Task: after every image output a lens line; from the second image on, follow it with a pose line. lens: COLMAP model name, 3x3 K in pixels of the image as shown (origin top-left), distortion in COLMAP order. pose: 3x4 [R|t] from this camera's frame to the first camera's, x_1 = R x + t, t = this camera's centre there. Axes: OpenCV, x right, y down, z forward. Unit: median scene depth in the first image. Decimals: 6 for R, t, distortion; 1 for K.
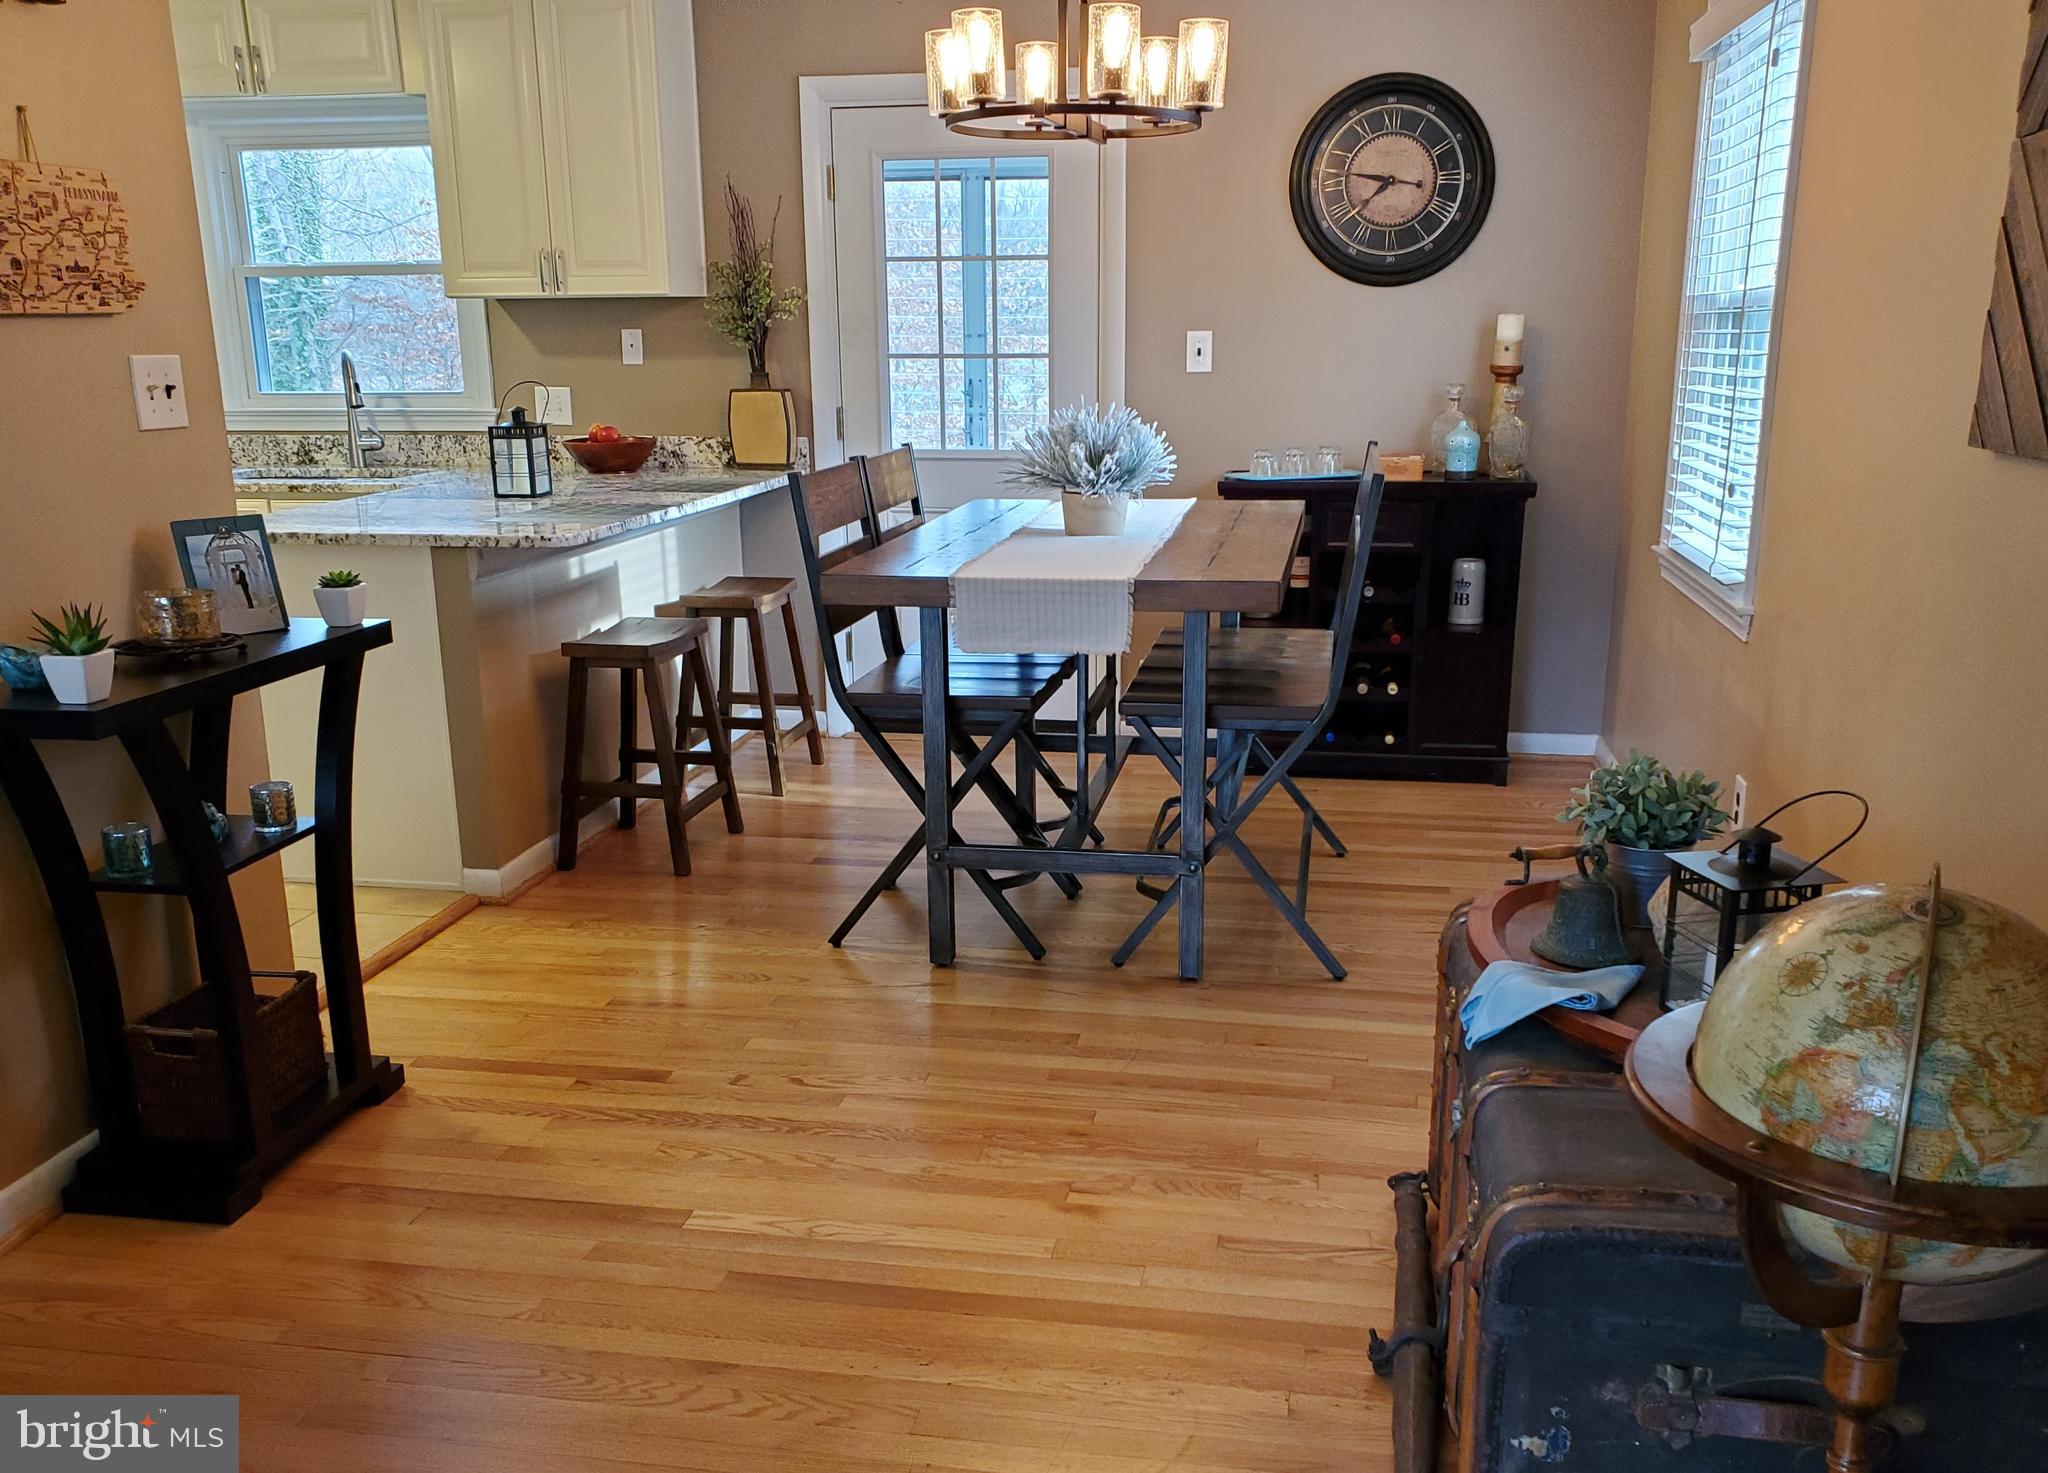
lens RADIAL K [[1506.5, 0, 1024.0], [0, 1506.5, 736.5], [0, 0, 1]] dist [0.047110, -0.104622]
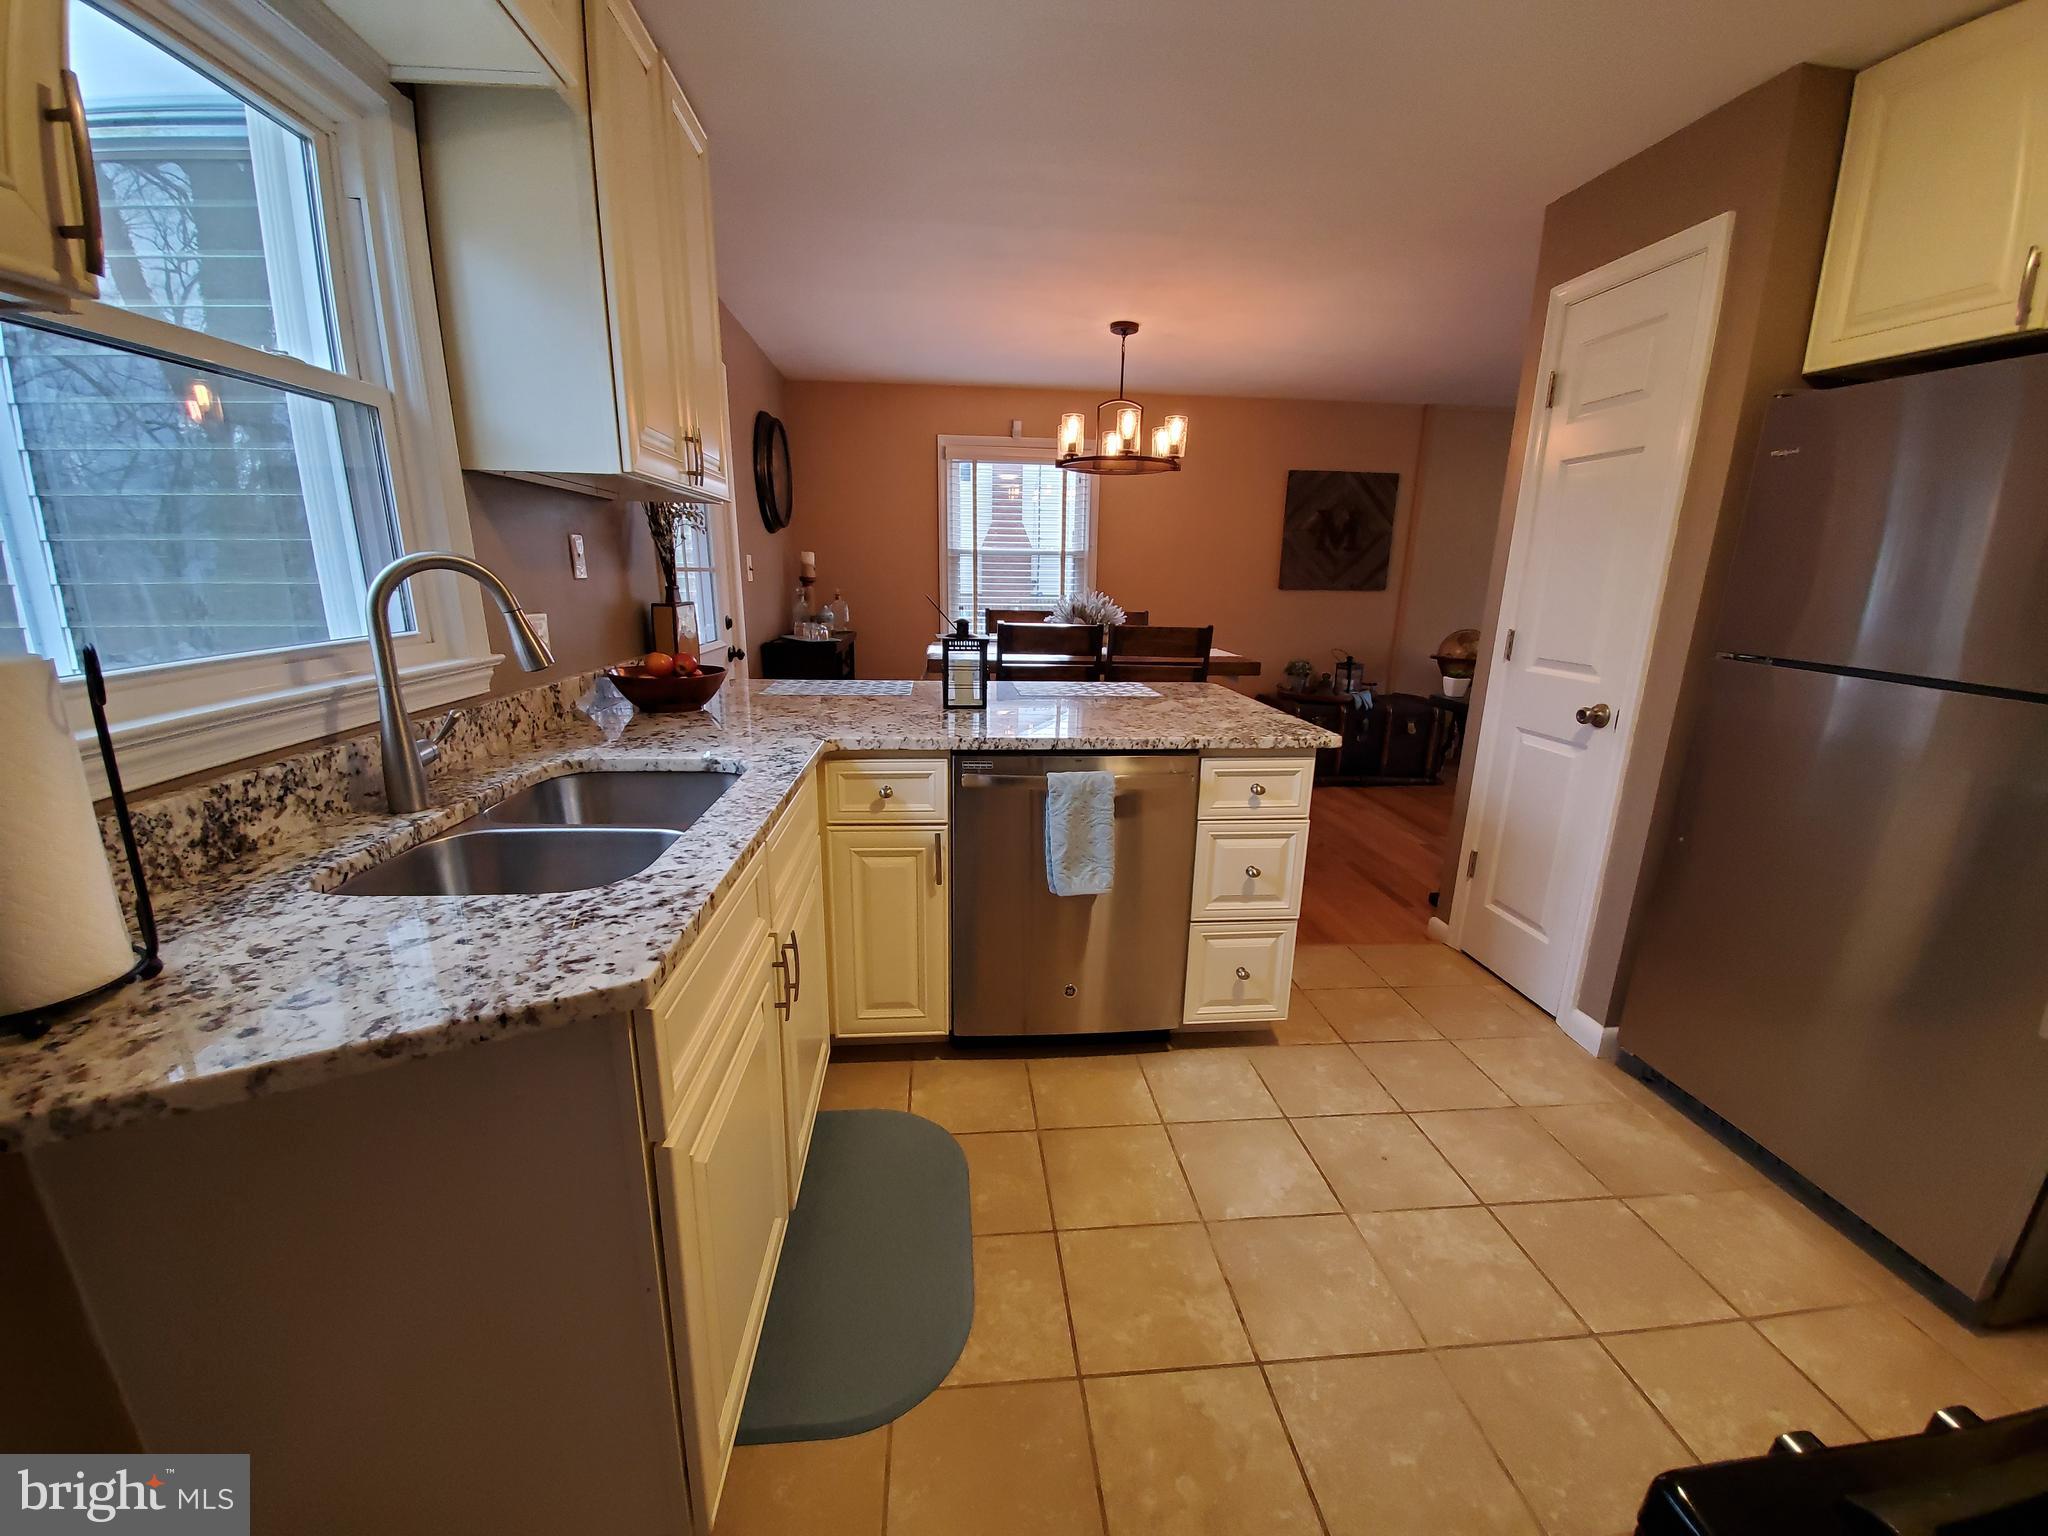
lens RADIAL K [[810.9, 0, 1024.0], [0, 810.9, 768.0], [0, 0, 1]] dist [-0.002016, -0.000450]
pose [[-0.240896, -0.226439, 0.943766, -0.730423], [0.226744, 0.932363, 0.281579, -0.222495], [-0.943693, 0.281825, -0.173259, 0.891327]]
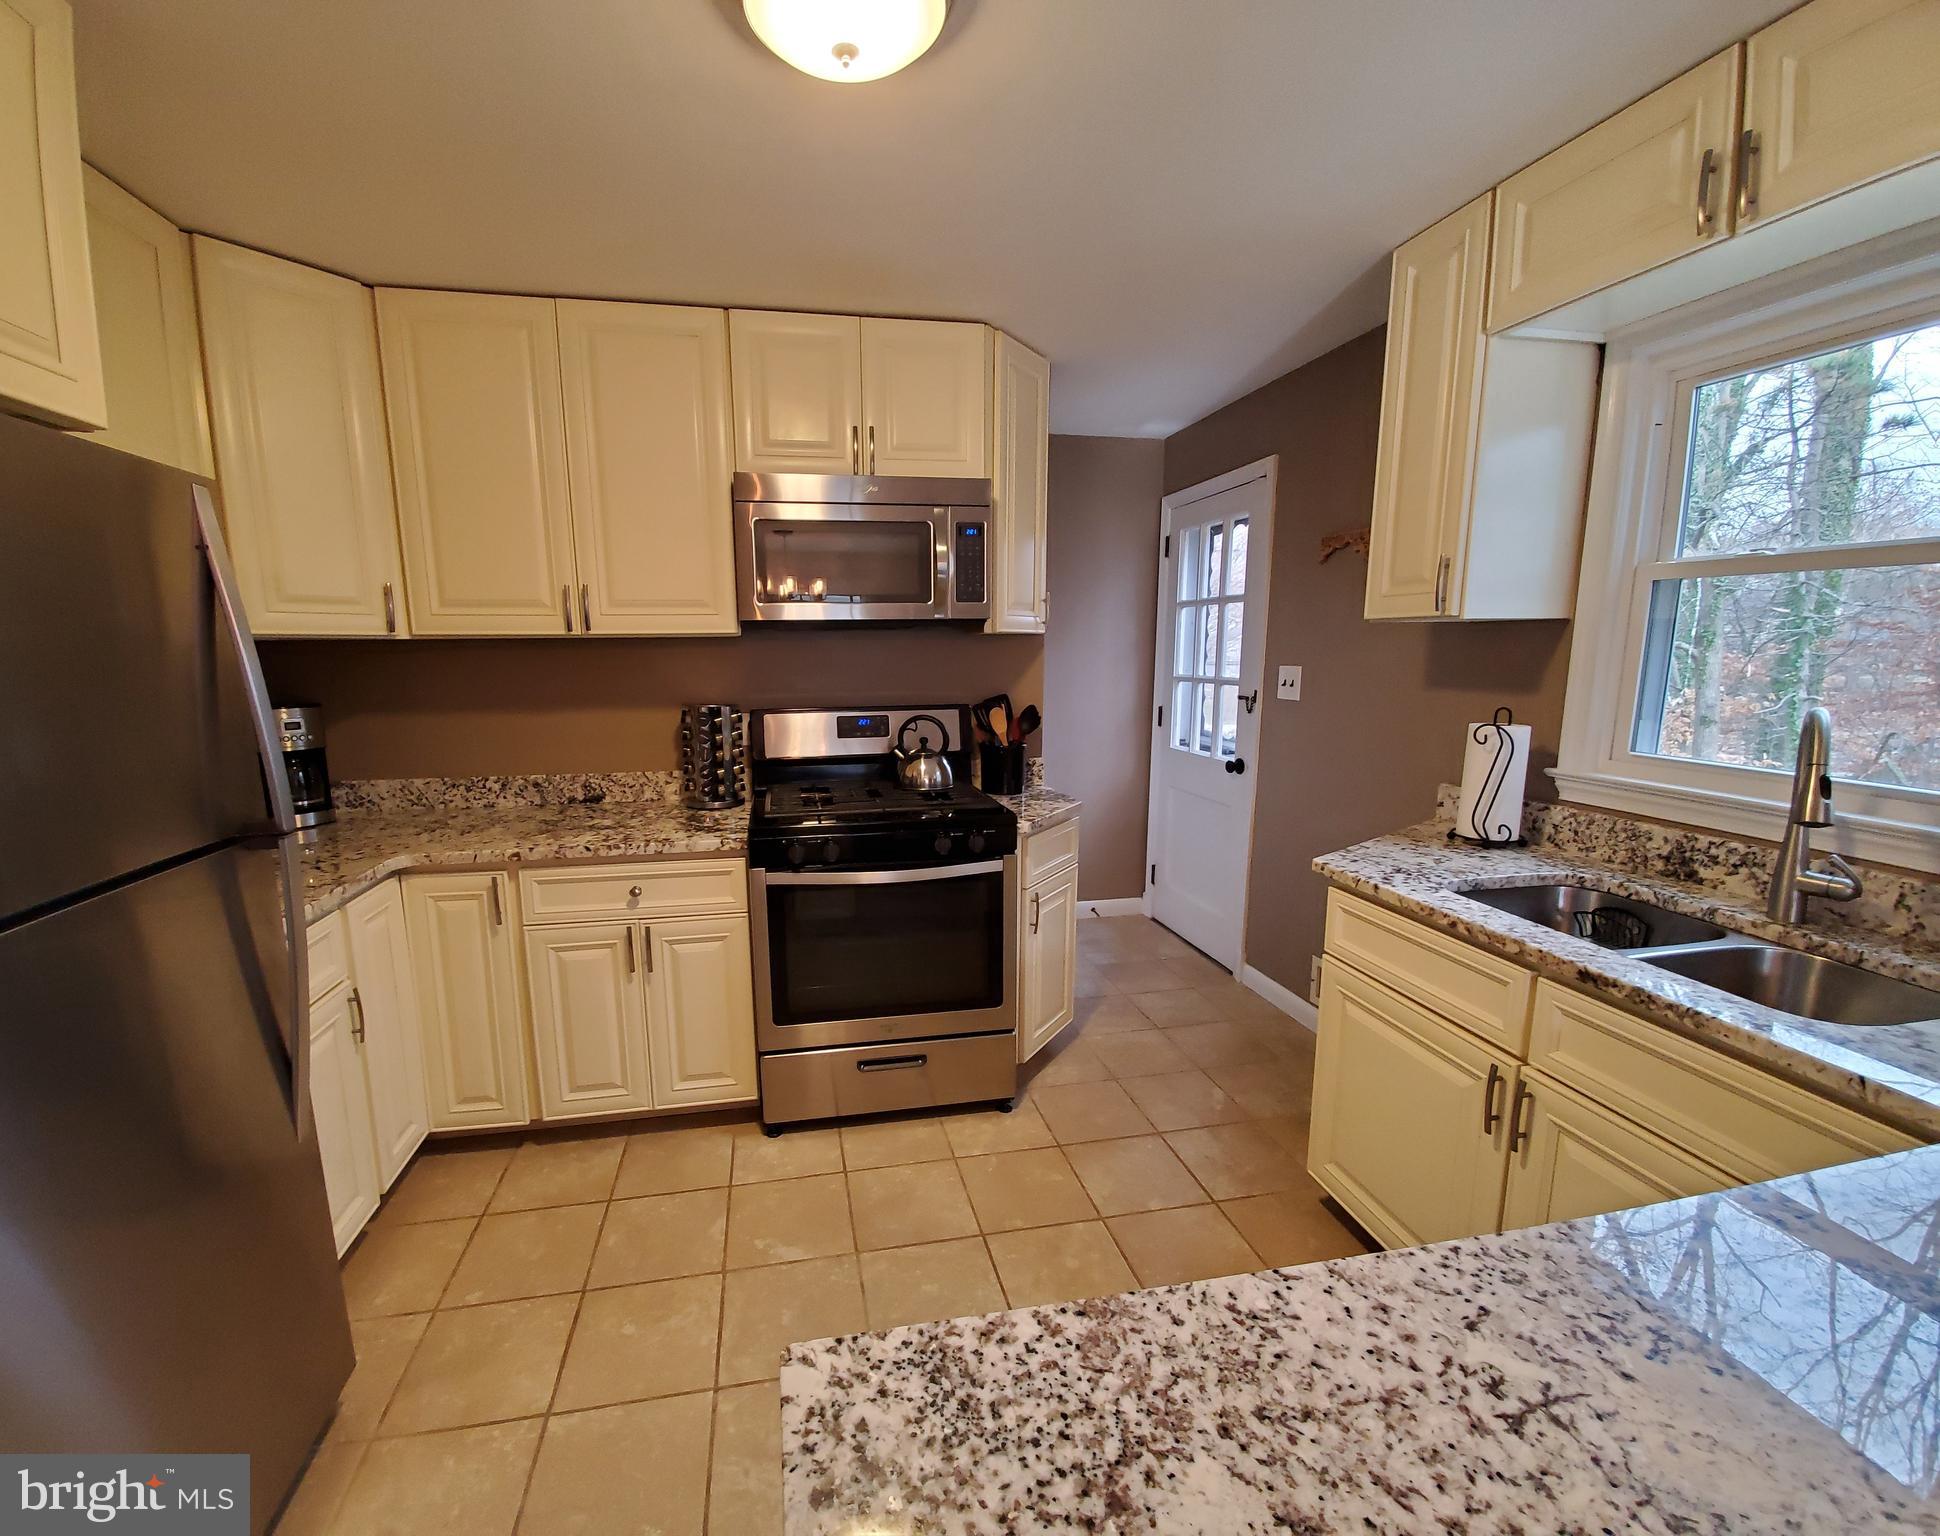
lens RADIAL K [[847.5, 0, 934.1], [0, 847.5, 775.0], [0, 0, 1]] dist [-0.002760, -0.000526]
pose [[0.324312, 0.151205, -0.933787, -0.276774], [-0.232103, 0.969686, 0.076407, -0.185749], [0.917033, 0.191955, 0.349576, 0.635308]]
